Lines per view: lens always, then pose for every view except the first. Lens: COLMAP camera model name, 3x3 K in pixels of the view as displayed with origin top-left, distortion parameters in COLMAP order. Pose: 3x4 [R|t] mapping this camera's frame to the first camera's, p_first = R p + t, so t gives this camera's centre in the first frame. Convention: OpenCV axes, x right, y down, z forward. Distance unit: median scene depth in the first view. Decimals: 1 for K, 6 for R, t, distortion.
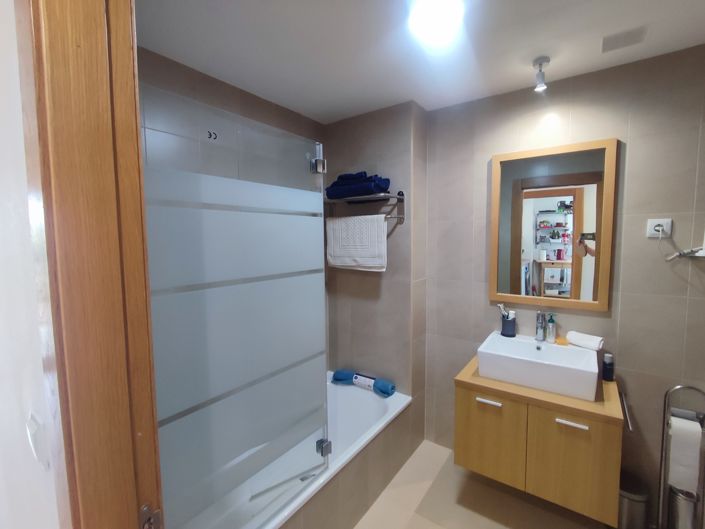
lens RADIAL K [[320.6, 0, 354.7], [0, 320.6, 259.9], [0, 0, 1]] dist [-0.002189, -0.000295]
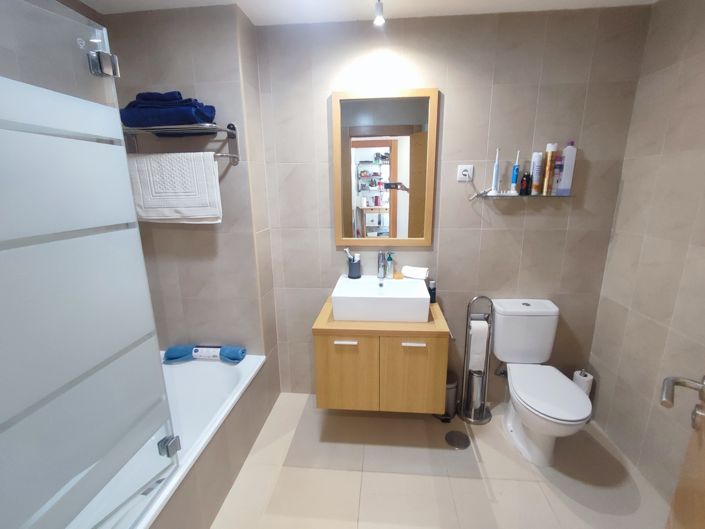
lens RADIAL K [[320.6, 0, 354.7], [0, 320.6, 259.9], [0, 0, 1]] dist [-0.002189, -0.000295]
pose [[0.862022, -0.113255, 0.494055, -0.032568], [0.038007, 0.986416, 0.159807, 0.011854], [-0.505443, -0.118979, 0.854617, 0.111587]]
